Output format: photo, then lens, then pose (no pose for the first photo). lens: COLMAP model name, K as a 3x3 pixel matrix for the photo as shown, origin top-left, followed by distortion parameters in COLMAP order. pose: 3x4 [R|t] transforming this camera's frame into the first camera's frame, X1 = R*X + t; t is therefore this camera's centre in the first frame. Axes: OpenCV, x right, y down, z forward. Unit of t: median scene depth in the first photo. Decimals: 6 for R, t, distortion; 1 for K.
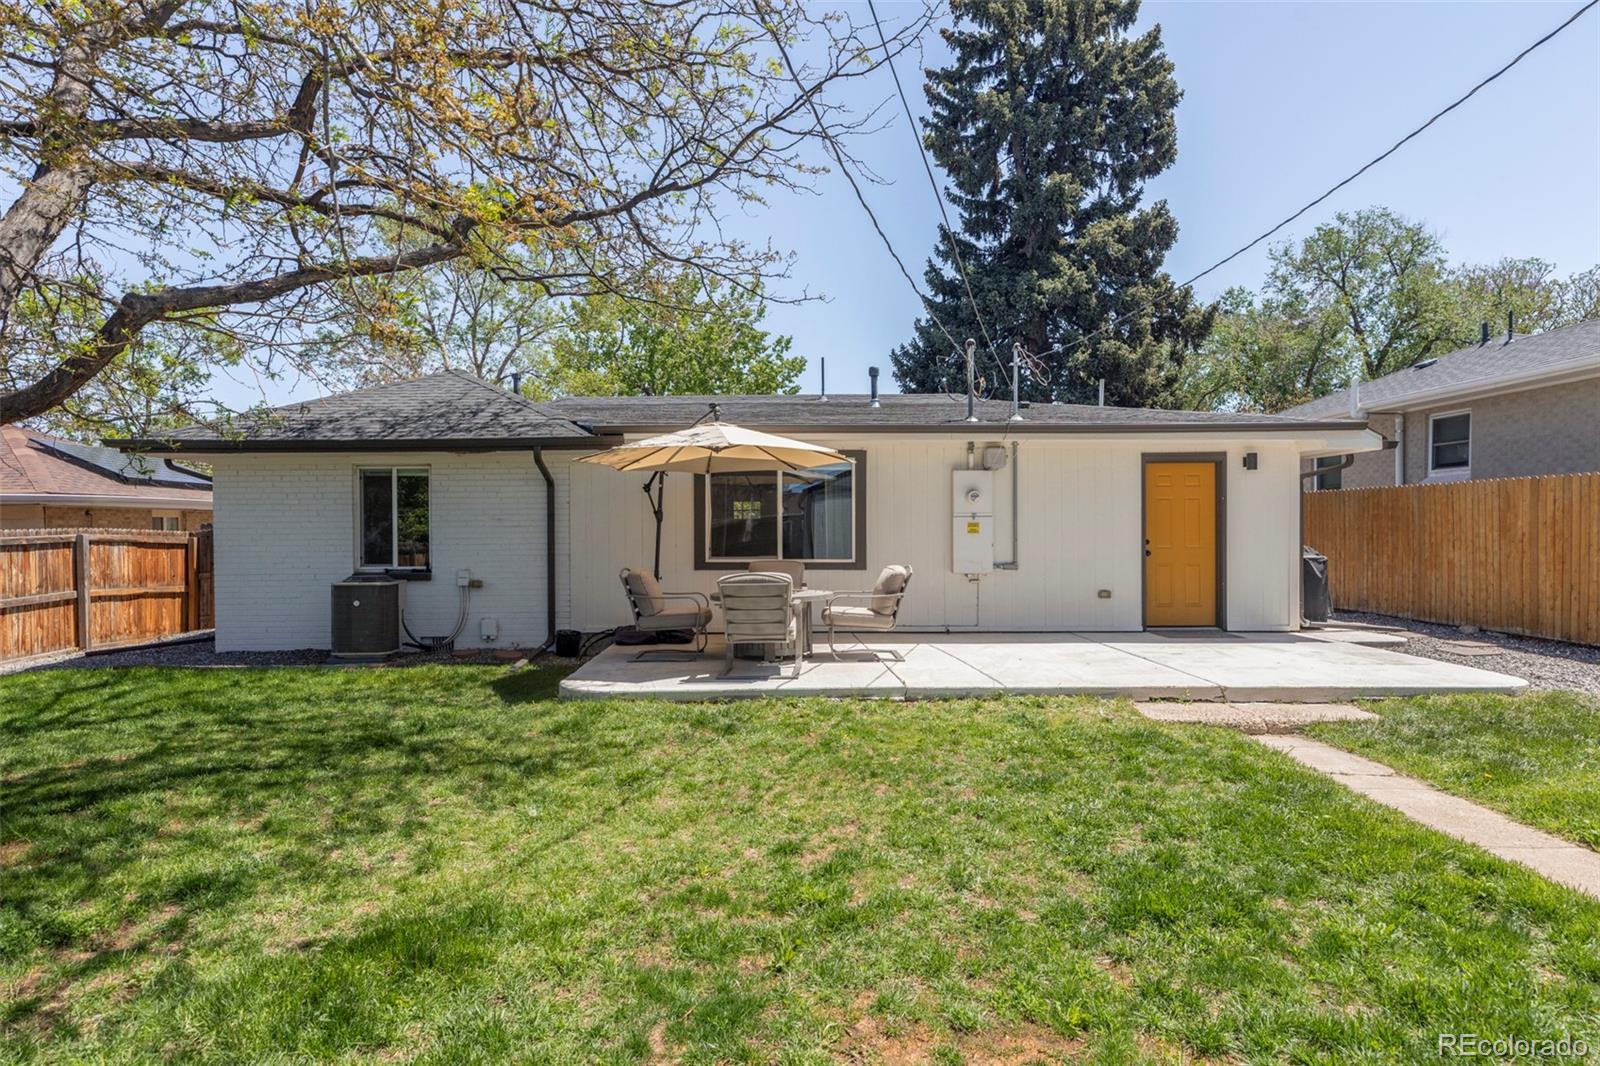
lens RADIAL K [[871.1, 0, 776.5], [0, 871.1, 542.4], [0, 0, 1]] dist [0.000002, 0.000407]
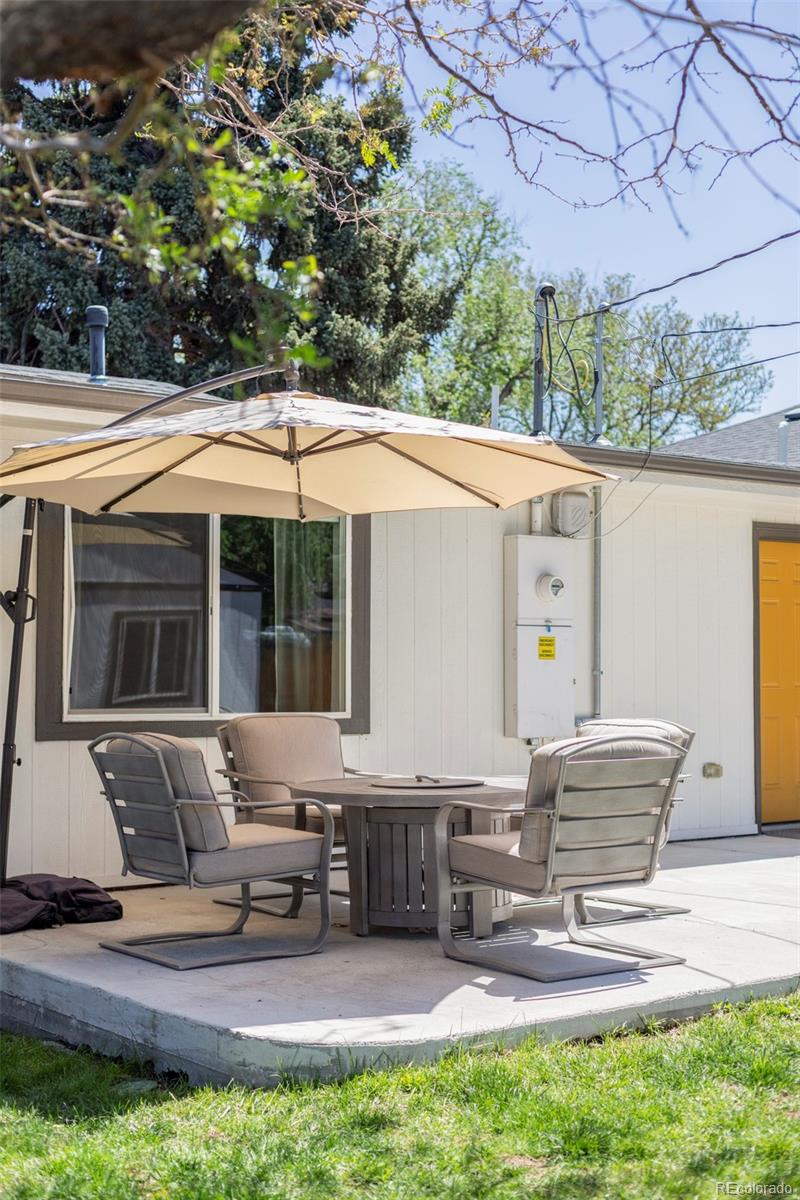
lens RADIAL K [[1691.3, 0, 518.2], [0, 1691.3, 602.9], [0, 0, 1]] dist [0.004321, 0.000340]
pose [[0.784219, 0.027318, 0.619882, -0.399724], [0.005028, 0.998718, -0.050375, 0.006816], [-0.620463, 0.042622, 0.783076, 0.227587]]
